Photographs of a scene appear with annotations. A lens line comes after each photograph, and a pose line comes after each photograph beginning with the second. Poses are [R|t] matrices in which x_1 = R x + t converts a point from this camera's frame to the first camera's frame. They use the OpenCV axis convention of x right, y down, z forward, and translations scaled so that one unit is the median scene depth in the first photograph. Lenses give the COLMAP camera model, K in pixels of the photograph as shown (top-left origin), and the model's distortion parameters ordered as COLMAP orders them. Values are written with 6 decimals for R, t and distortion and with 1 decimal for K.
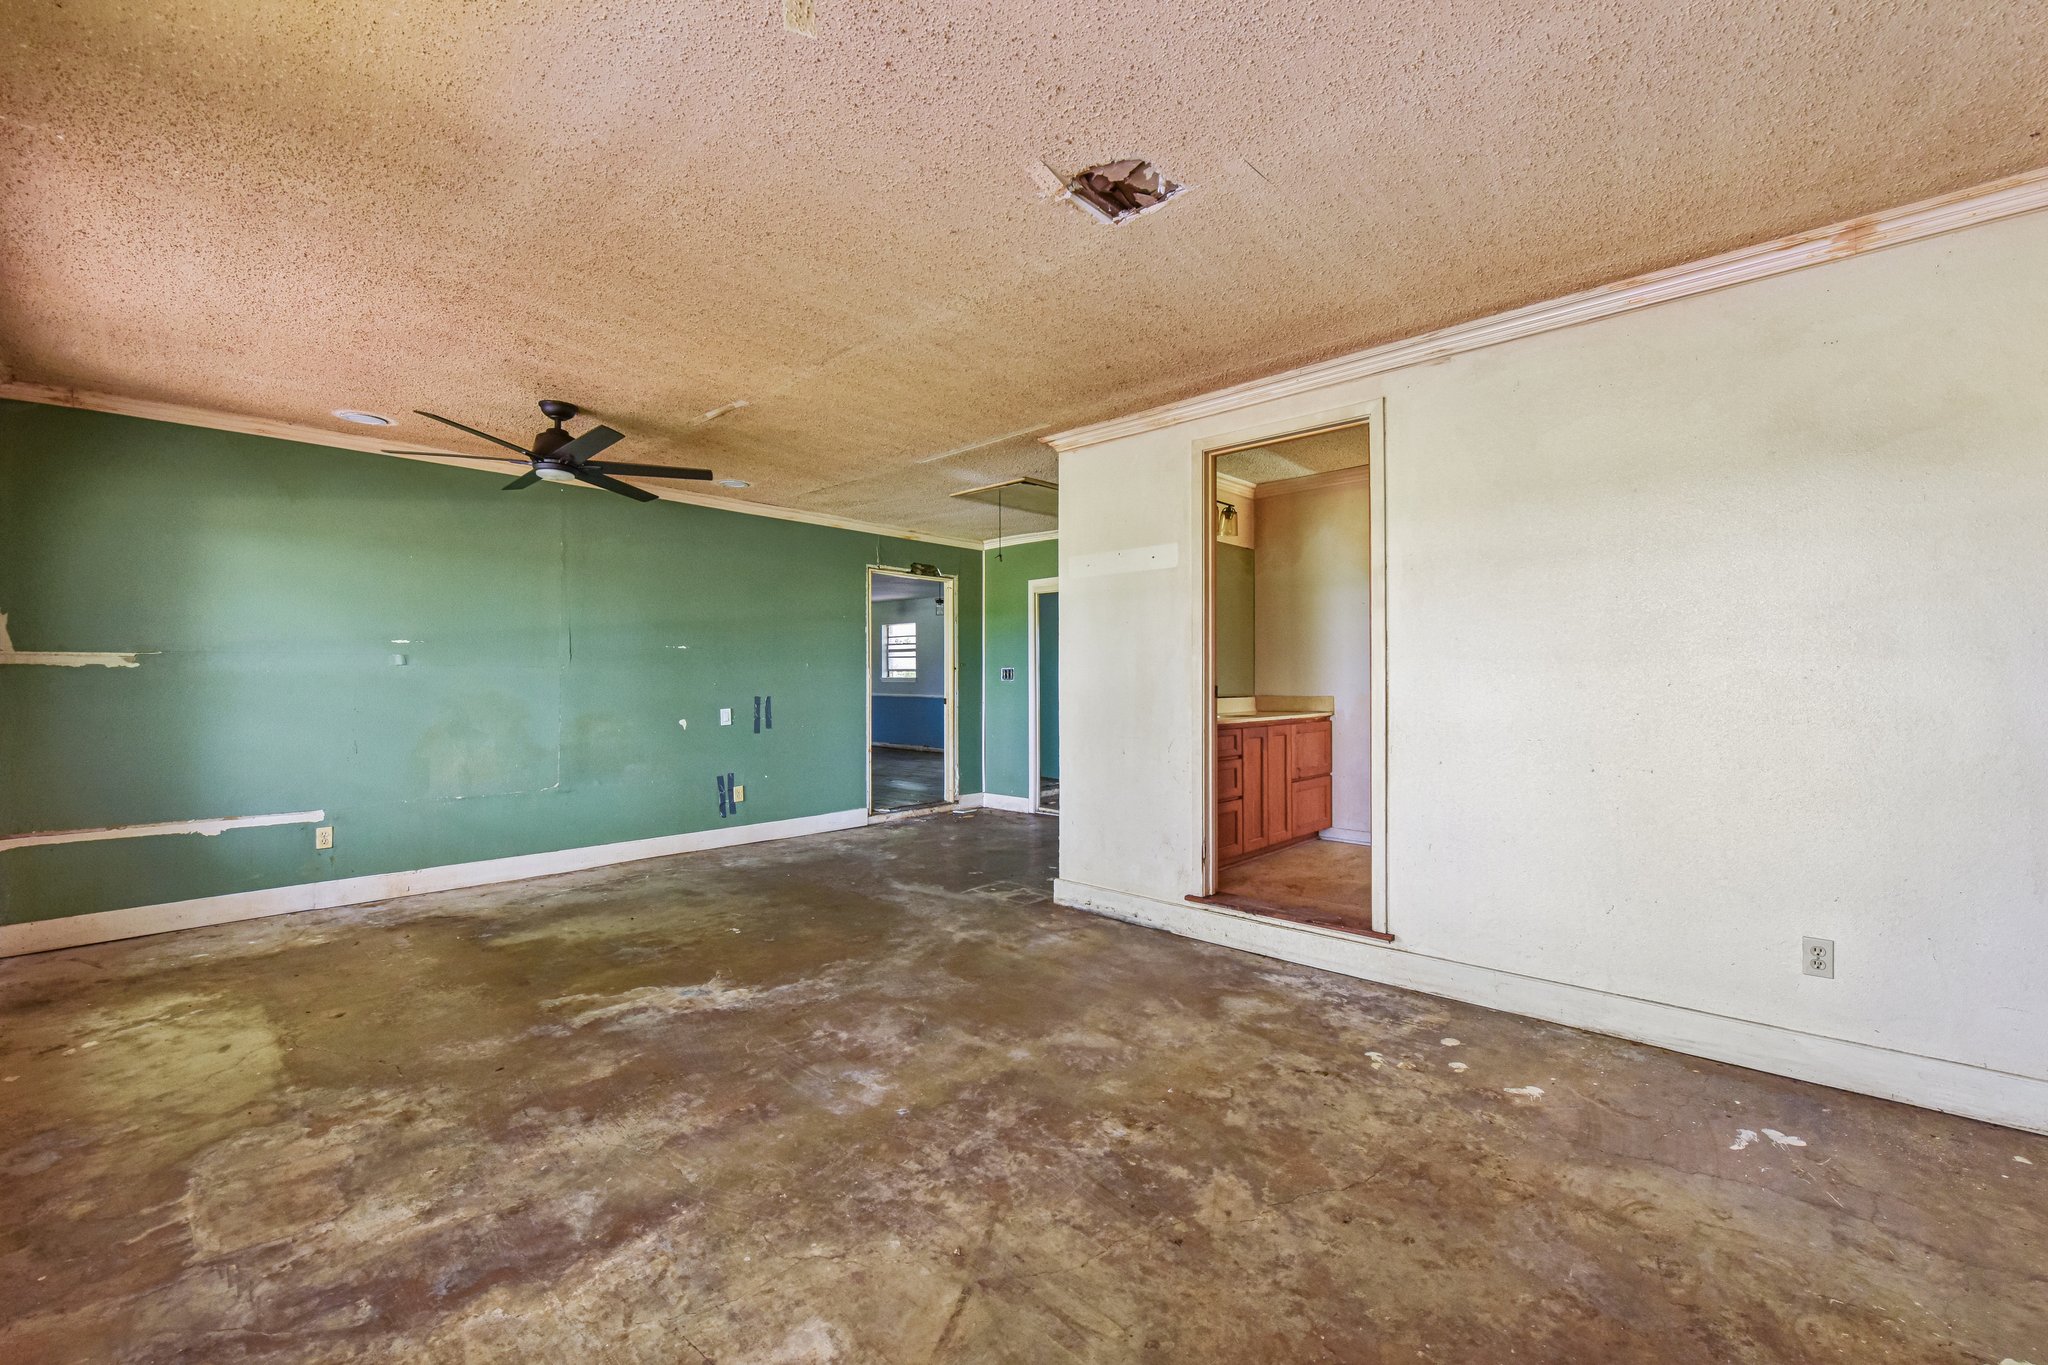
lens RADIAL K [[836.0, 0, 1023.2], [0, 836.0, 674.3], [0, 0, 1]] dist [-0.004741, -0.000242]
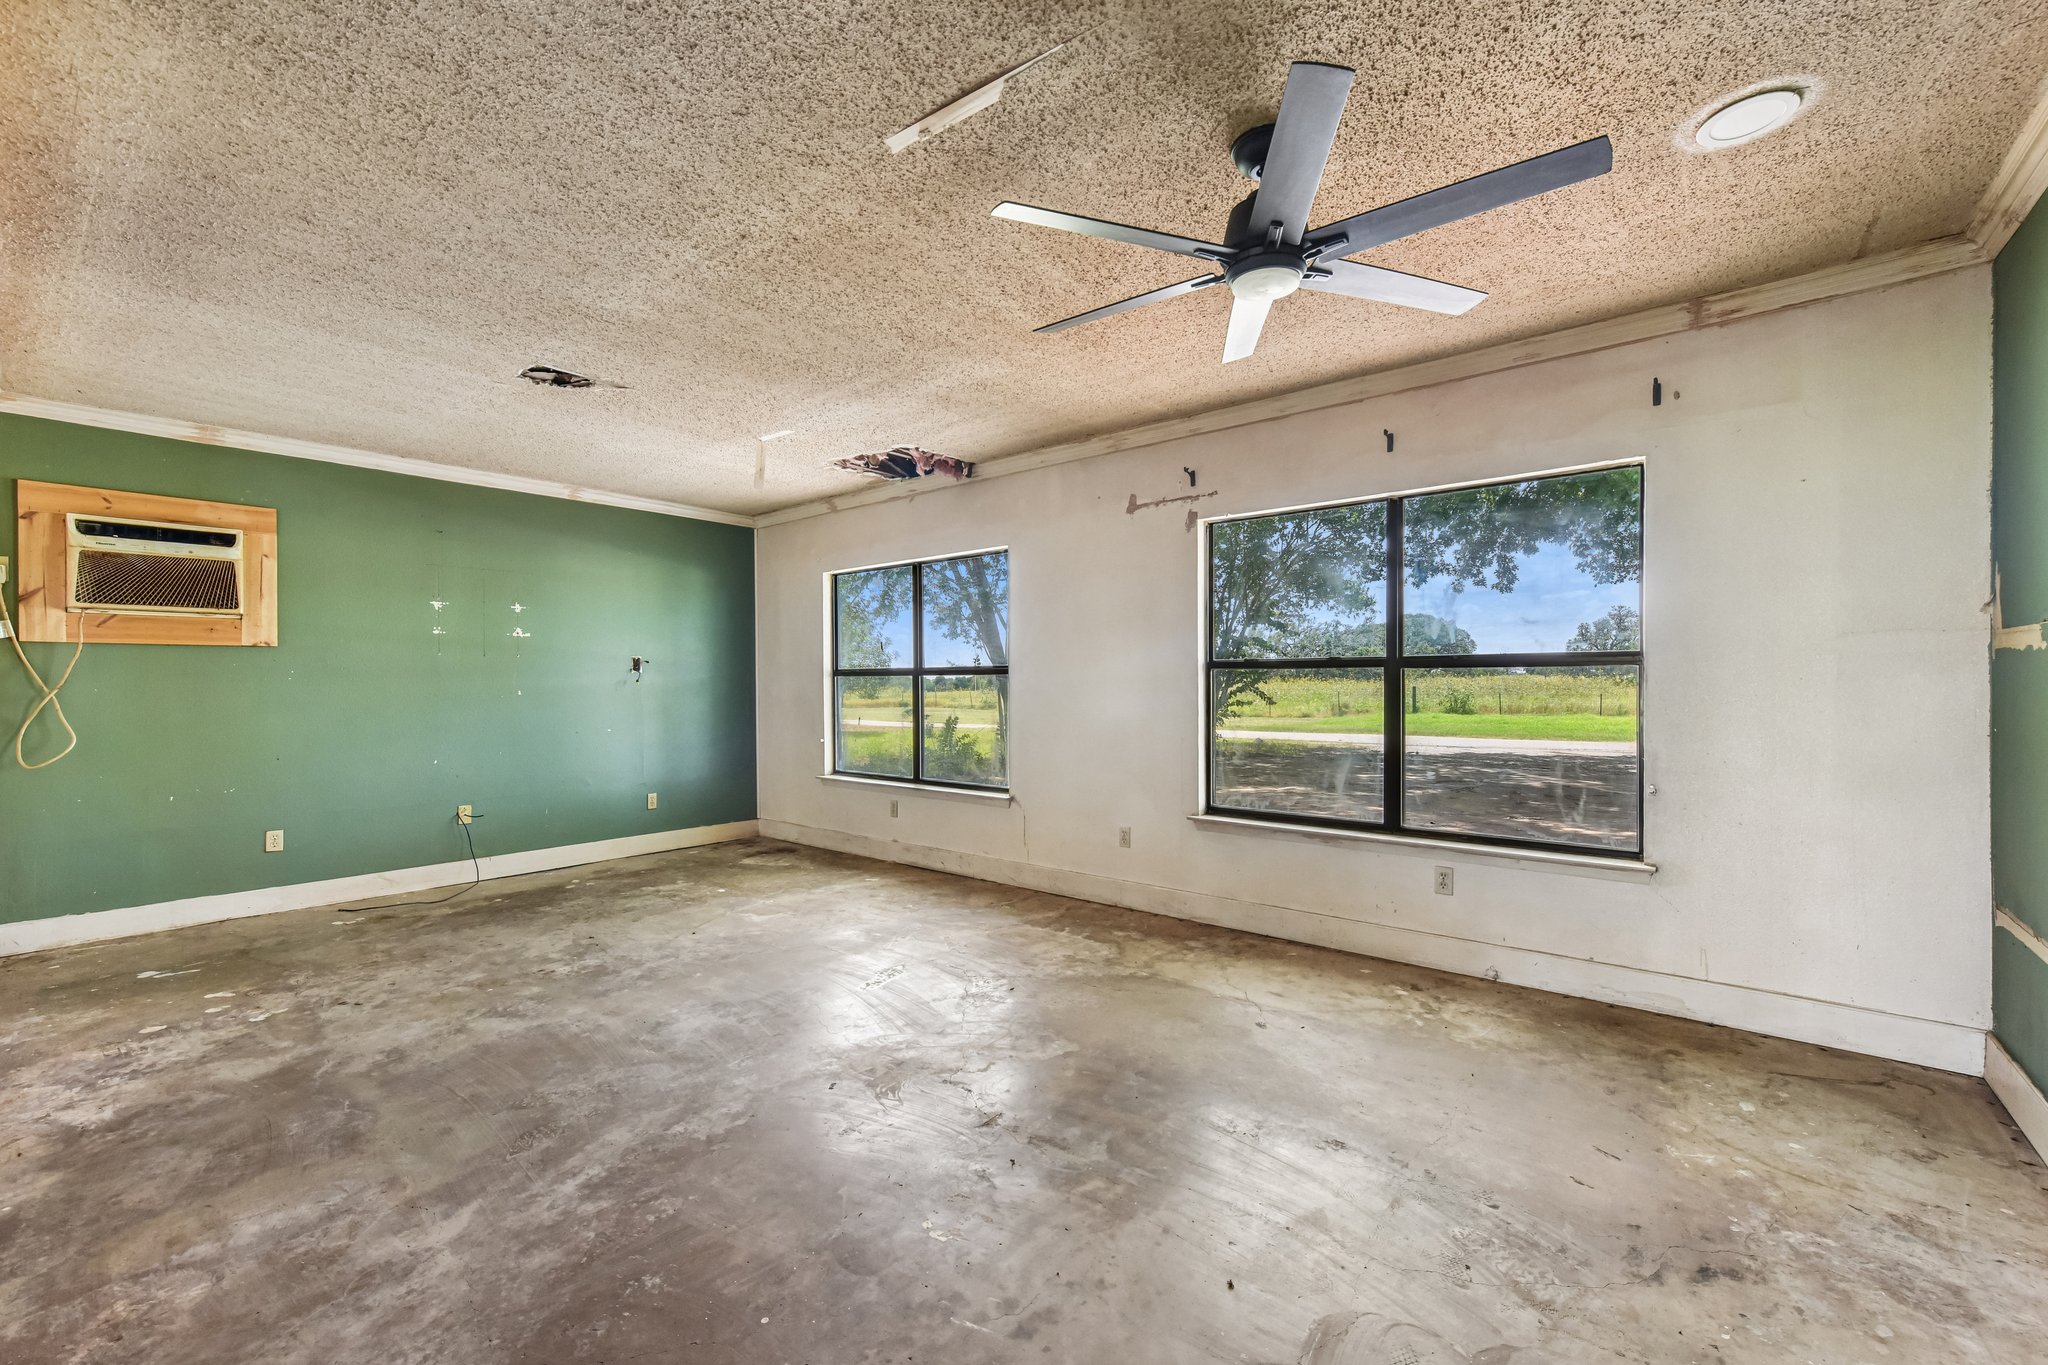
lens RADIAL K [[836.0, 0, 1025.7], [0, 836.0, 672.8], [0, 0, 1]] dist [-0.004741, -0.000242]
pose [[-0.997664, 0.011238, -0.067382, -0.543055], [0.011988, 0.999870, -0.010739, 0.009349], [0.067253, -0.011522, -0.997669, 2.168237]]
